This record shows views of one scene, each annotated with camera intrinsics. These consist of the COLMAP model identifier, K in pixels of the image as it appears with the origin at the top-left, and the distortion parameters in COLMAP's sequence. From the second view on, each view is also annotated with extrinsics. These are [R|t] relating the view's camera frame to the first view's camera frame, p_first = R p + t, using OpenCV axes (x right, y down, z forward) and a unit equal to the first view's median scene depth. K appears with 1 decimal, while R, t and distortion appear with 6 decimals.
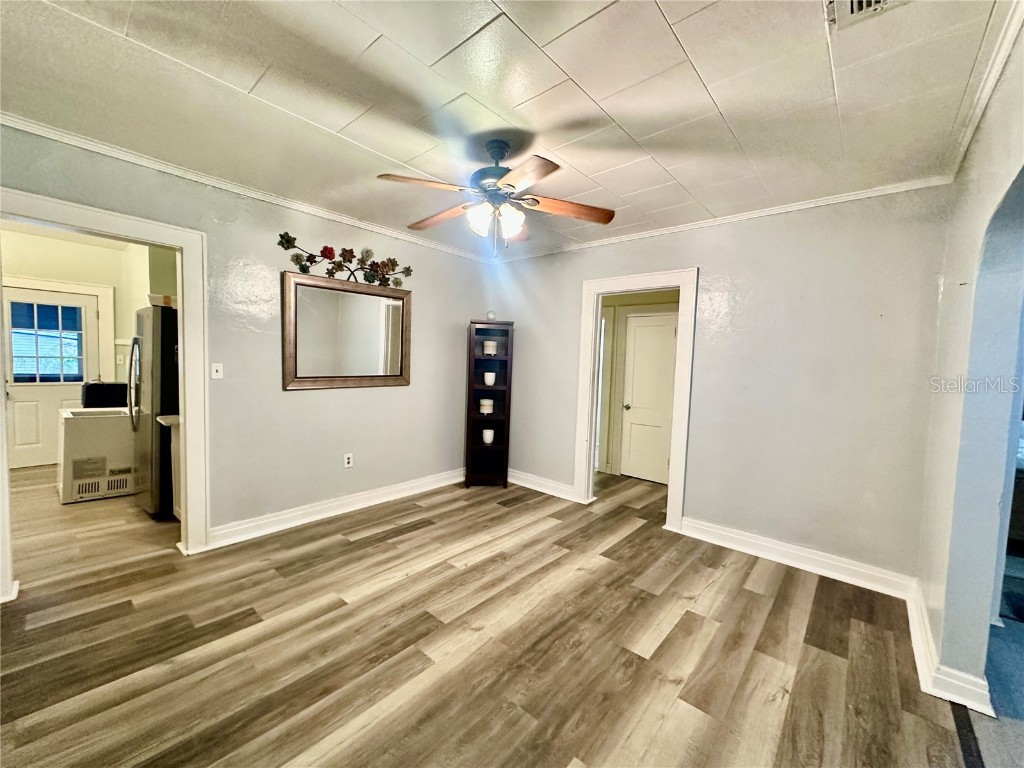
lens RADIAL K [[409.7, 0, 515.9], [0, 409.7, 382.6], [0, 0, 1]] dist [-0.002791, 0.001311]
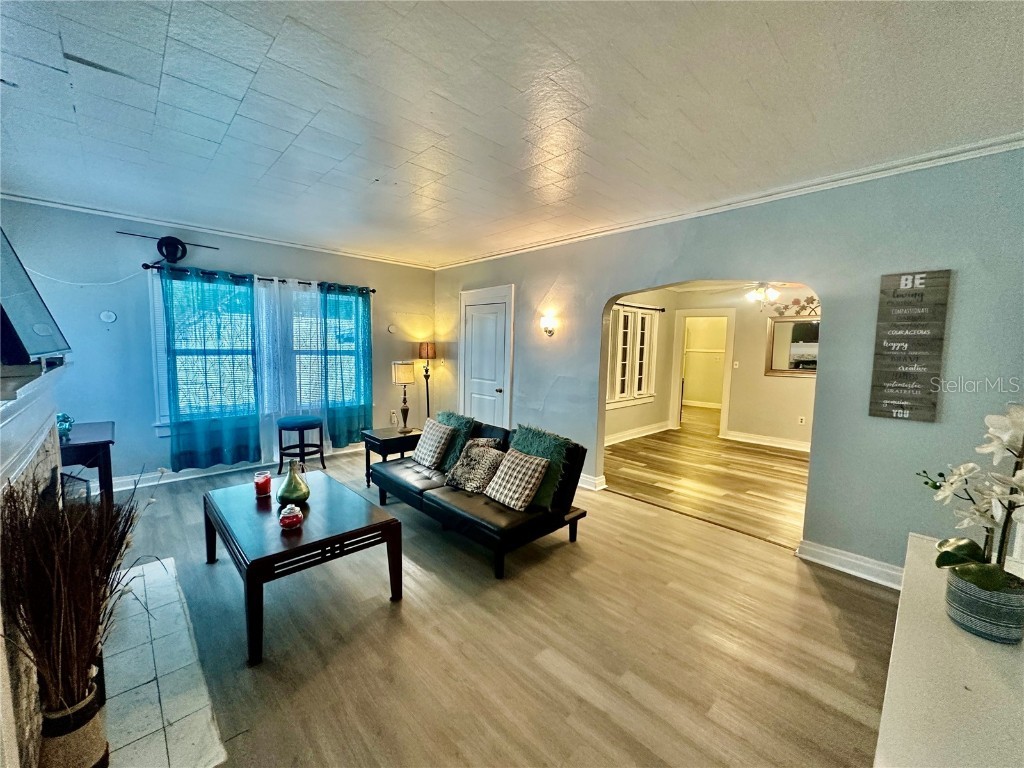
lens RADIAL K [[409.7, 0, 516.1], [0, 409.7, 384.3], [0, 0, 1]] dist [-0.002791, 0.001311]
pose [[-0.081122, 0.054898, -0.995191, 1.497868], [-0.079711, 0.994926, 0.061381, 0.033815], [0.993512, 0.084307, -0.076334, -0.064509]]
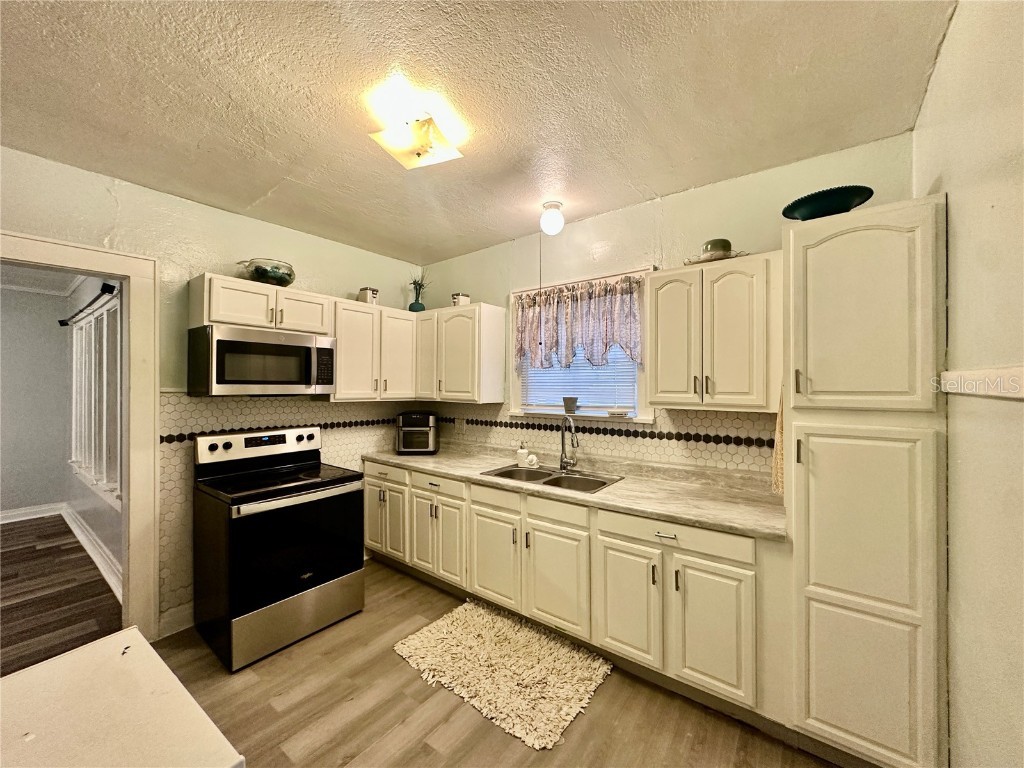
lens RADIAL K [[409.7, 0, 510.5], [0, 409.7, 385.4], [0, 0, 1]] dist [-0.002791, 0.001311]
pose [[-0.996861, -0.035847, -0.070593, -1.382526], [-0.039076, 0.998227, 0.044904, -0.129022], [0.068858, 0.047522, -0.996494, 1.363080]]
